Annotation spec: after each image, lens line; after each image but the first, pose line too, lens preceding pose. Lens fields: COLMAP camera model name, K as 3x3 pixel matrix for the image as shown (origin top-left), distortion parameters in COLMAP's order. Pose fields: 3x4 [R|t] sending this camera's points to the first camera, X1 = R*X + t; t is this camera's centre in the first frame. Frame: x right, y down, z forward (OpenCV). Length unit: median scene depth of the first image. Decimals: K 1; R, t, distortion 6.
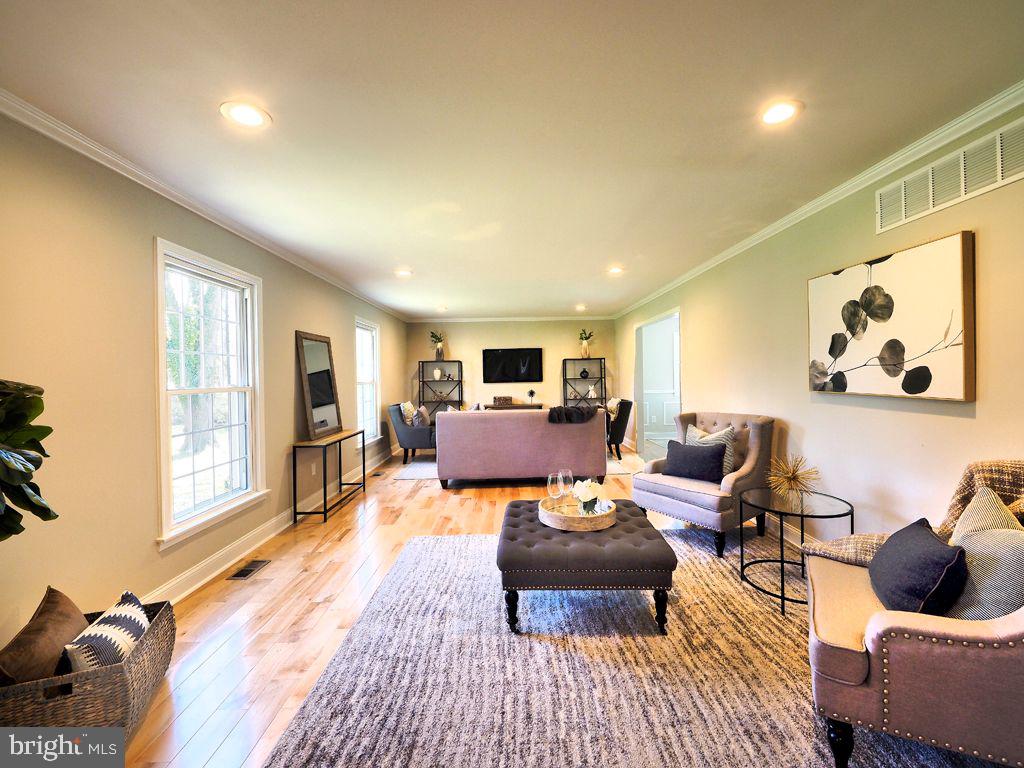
lens RADIAL K [[421.9, 0, 523.2], [0, 421.9, 380.7], [0, 0, 1]] dist [0.000236, -0.000076]
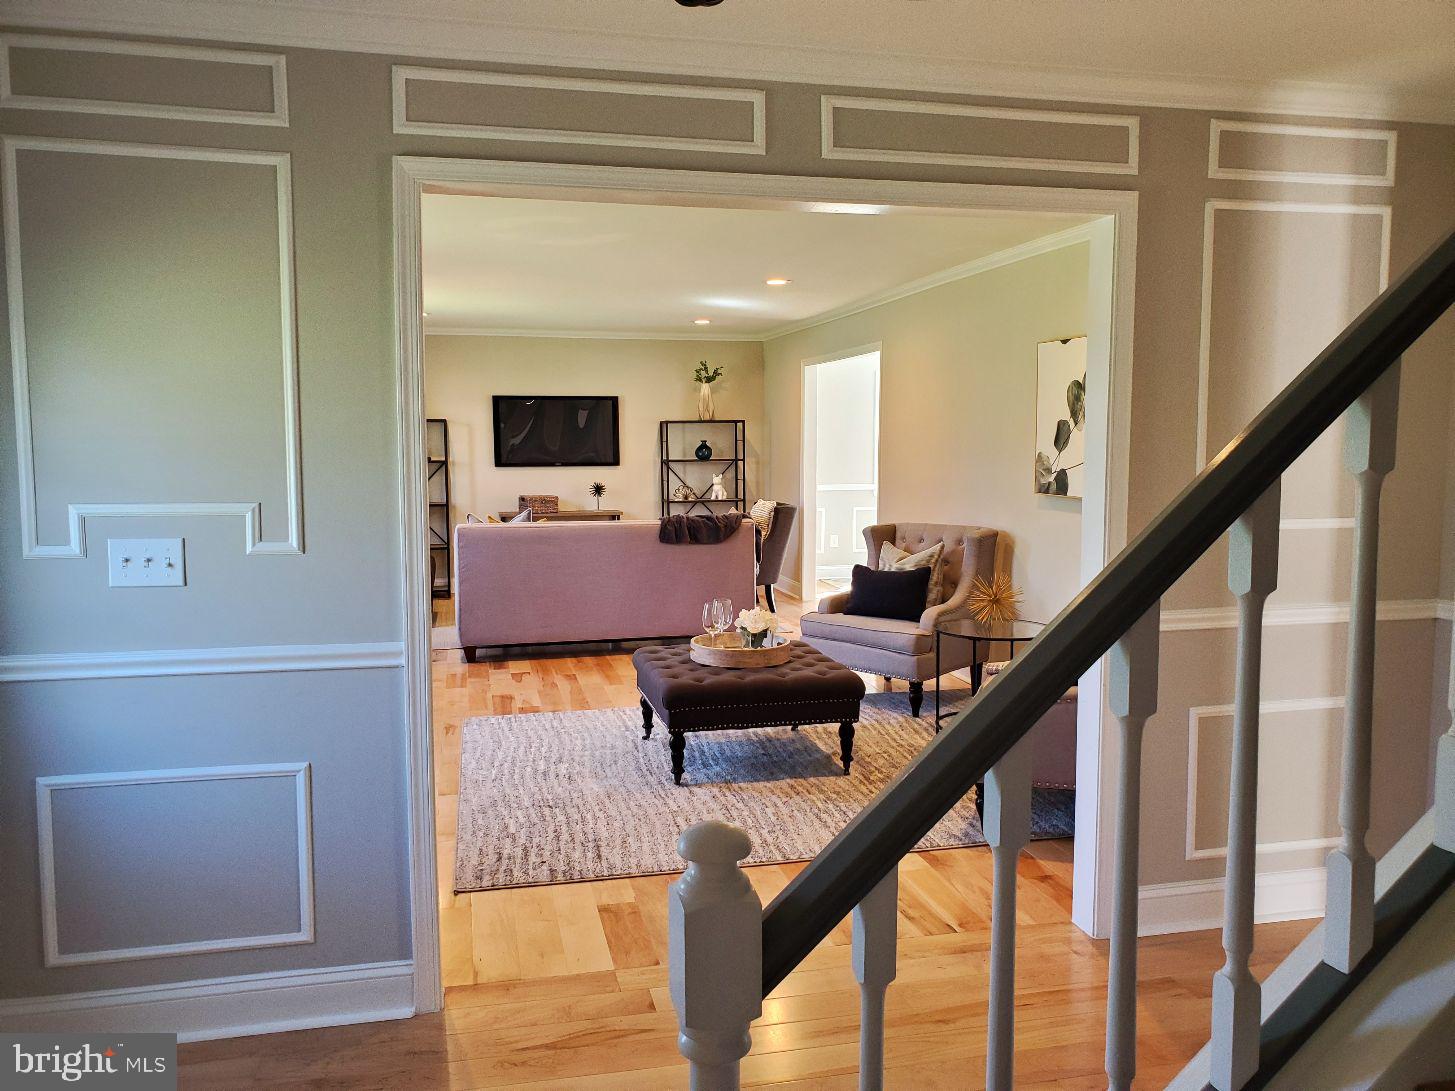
lens RADIAL K [[1129.7, 0, 727.5], [0, 1129.7, 545.5], [0, 0, 1]] dist [0.088324, -0.000821]
pose [[0.979571, -0.005093, 0.201034, -0.142338], [-0.011939, 0.996443, 0.083420, -0.024515], [-0.200744, -0.084116, 0.976026, -0.474228]]
